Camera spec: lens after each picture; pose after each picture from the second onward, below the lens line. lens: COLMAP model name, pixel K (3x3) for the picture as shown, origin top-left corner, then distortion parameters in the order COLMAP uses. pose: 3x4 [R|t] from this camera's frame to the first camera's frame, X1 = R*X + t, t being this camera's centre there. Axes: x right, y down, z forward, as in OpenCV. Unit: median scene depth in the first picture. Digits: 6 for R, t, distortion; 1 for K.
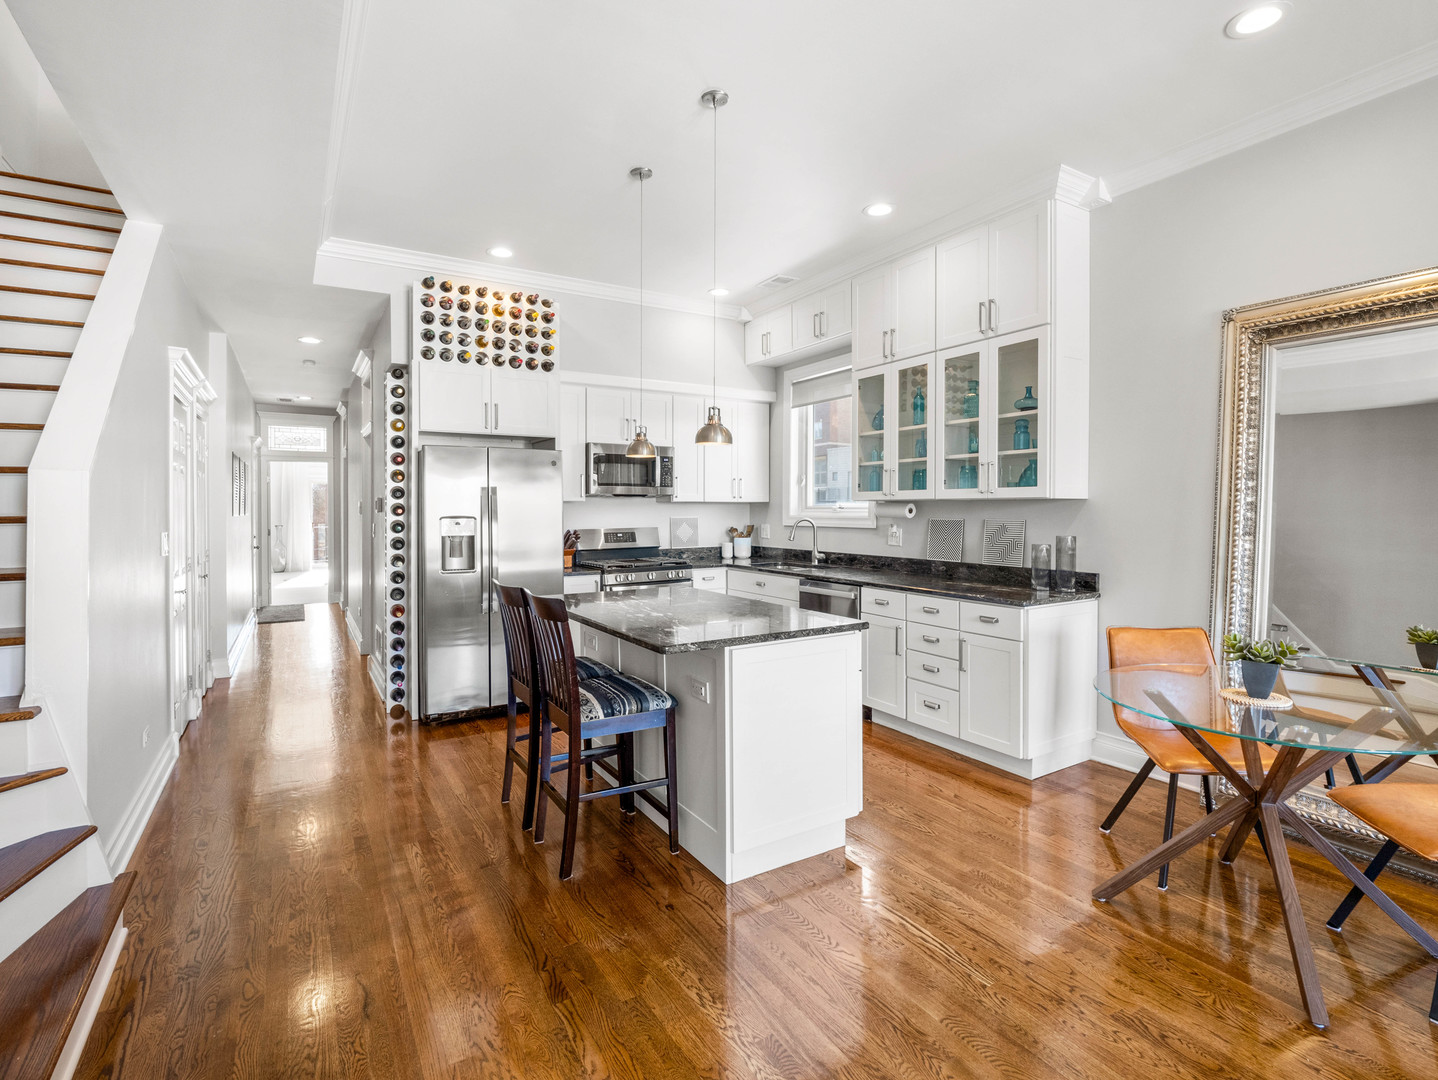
lens RADIAL K [[697.5, 0, 722.8], [0, 697.5, 518.1], [0, 0, 1]] dist [0.000341, -0.014074]
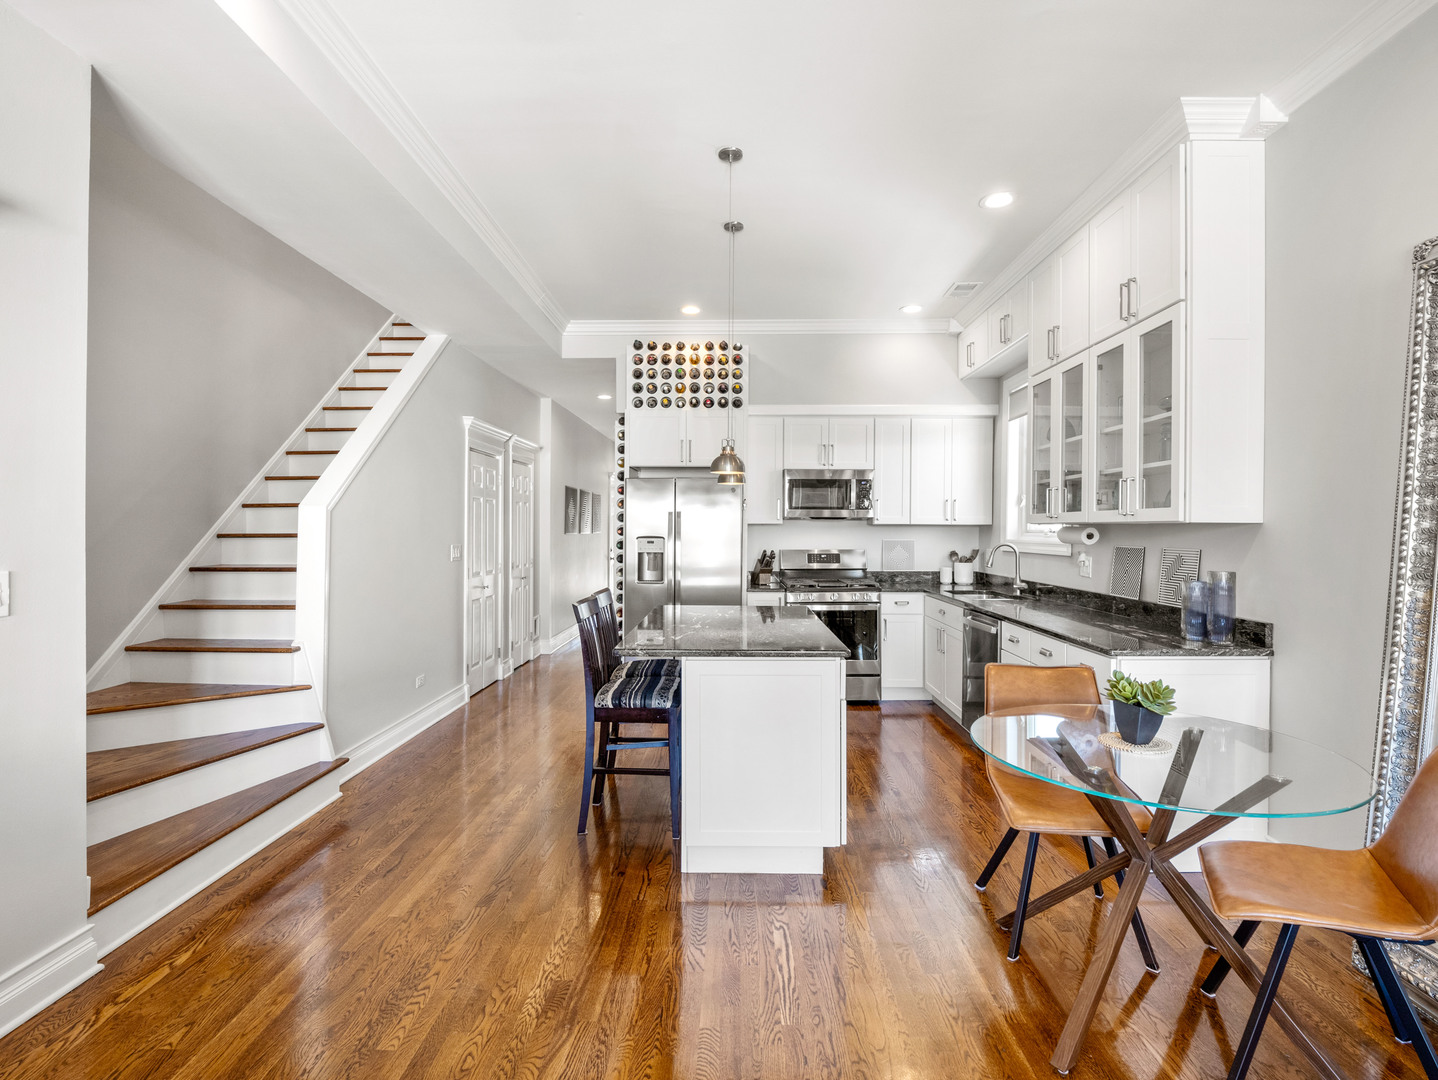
lens RADIAL K [[696.6, 0, 724.4], [0, 696.6, 530.8], [0, 0, 1]] dist [-0.005141, -0.007568]
pose [[0.843822, 0.006745, -0.536580, 0.340034], [-0.012802, 0.999889, -0.007563, -0.004625], [0.536470, 0.013252, 0.843815, 0.050831]]
